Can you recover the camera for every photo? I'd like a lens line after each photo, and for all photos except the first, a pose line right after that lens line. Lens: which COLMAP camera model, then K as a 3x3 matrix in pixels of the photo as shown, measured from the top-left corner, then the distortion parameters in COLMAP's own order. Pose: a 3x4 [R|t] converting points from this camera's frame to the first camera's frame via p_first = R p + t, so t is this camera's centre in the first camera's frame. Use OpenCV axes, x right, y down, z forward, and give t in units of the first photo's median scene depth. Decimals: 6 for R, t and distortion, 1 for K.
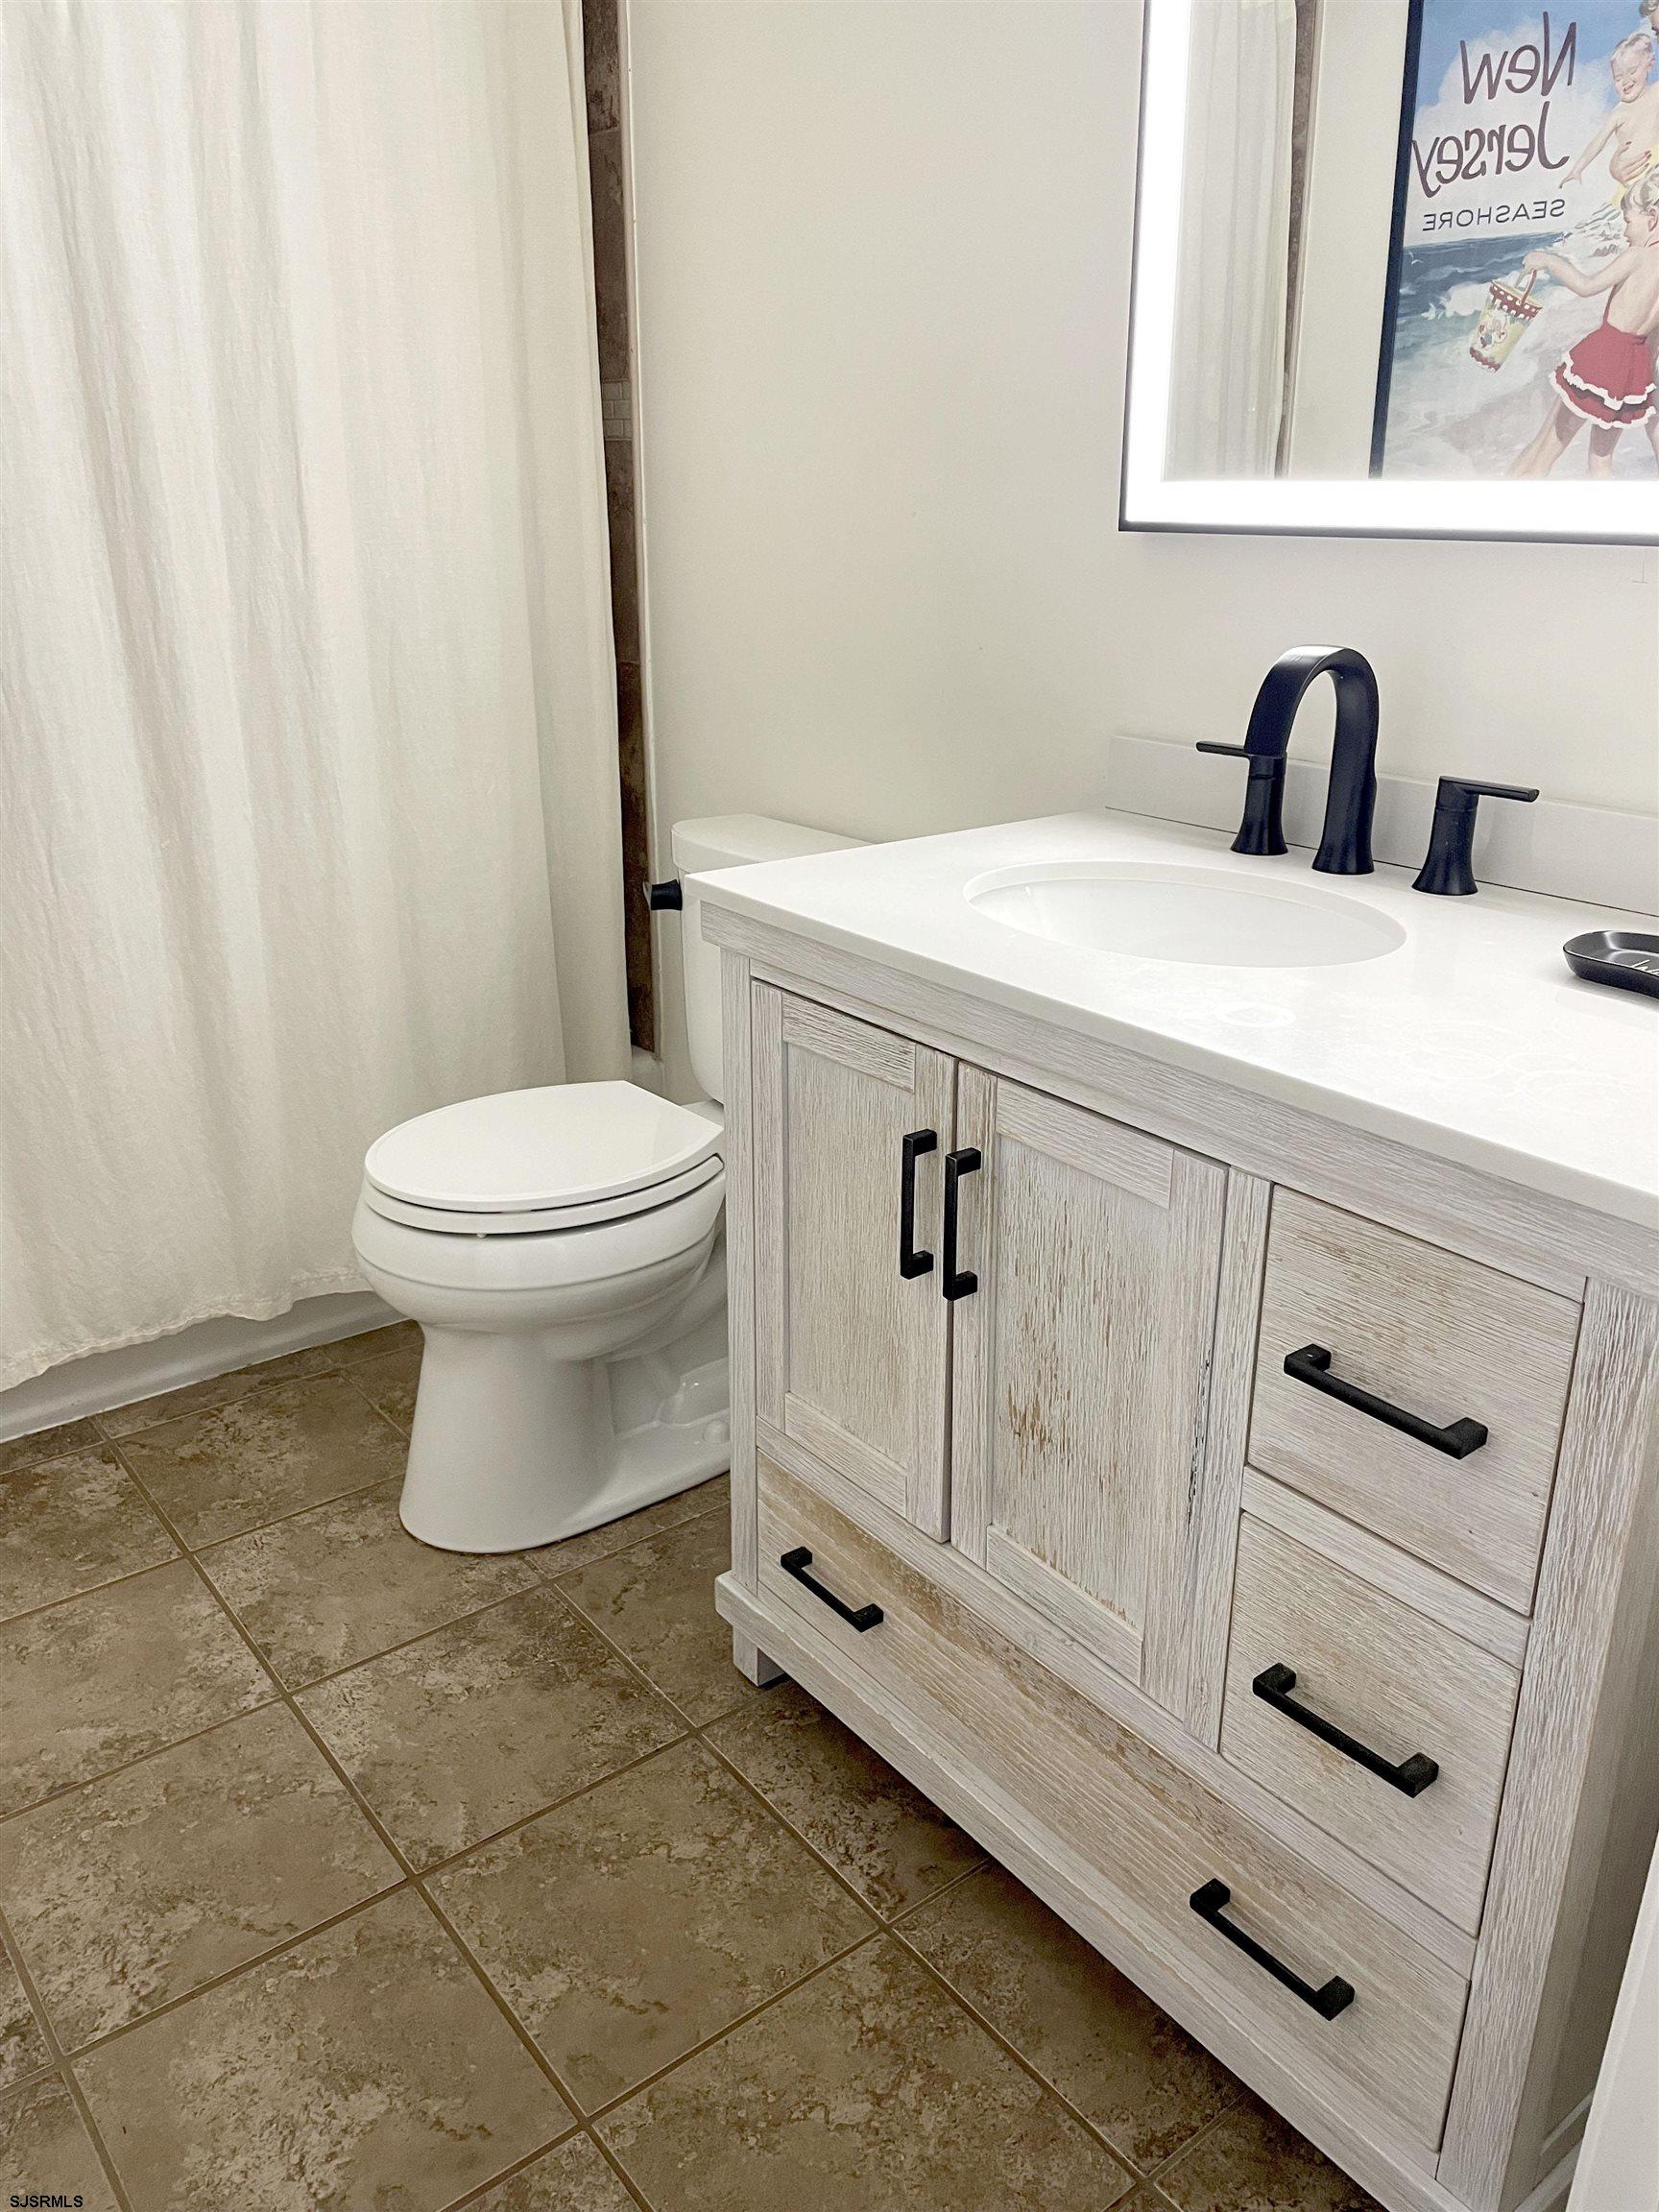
lens RADIAL K [[1668.0, 0, 839.6], [0, 1668.0, 1093.5], [0, 0, 1]] dist [0.072119, -0.090455]
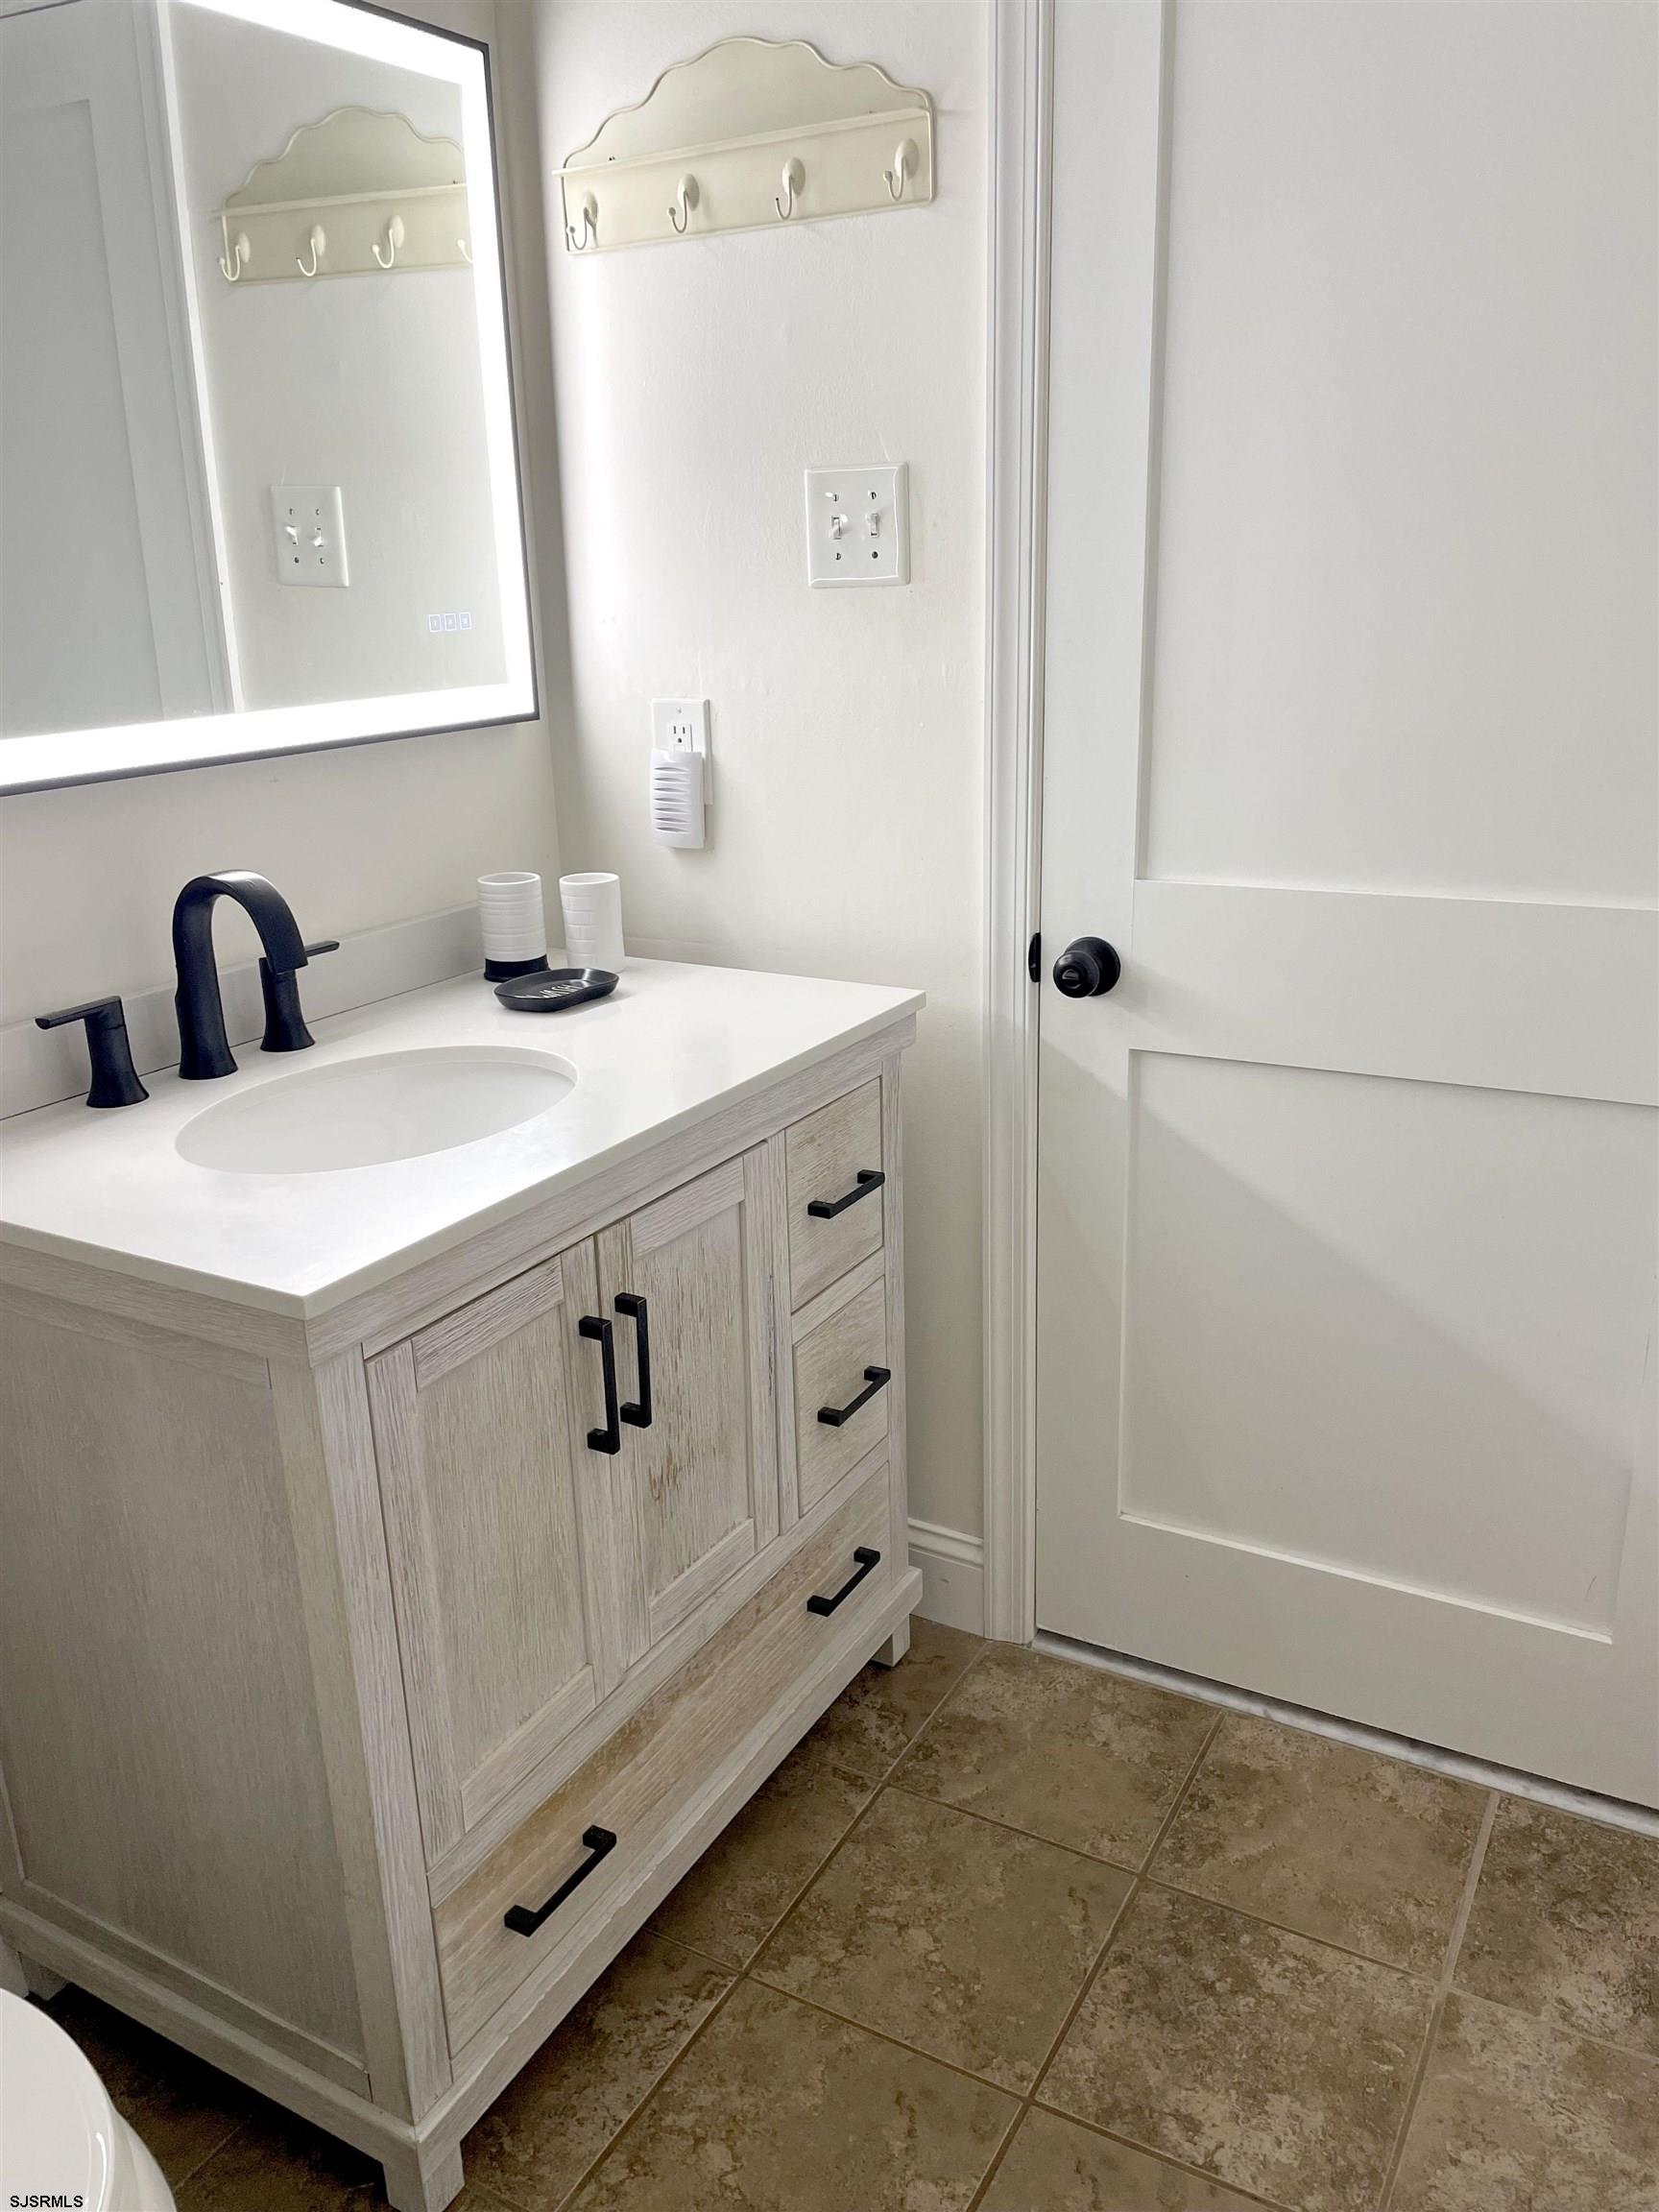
lens RADIAL K [[1668.0, 0, 836.9], [0, 1668.0, 1092.6], [0, 0, 1]] dist [0.072119, -0.090455]
pose [[-0.376724, -0.274011, 0.884871, -0.884375], [0.347113, 0.843890, 0.409100, -0.465362], [-0.858832, 0.461268, -0.222800, 0.993481]]
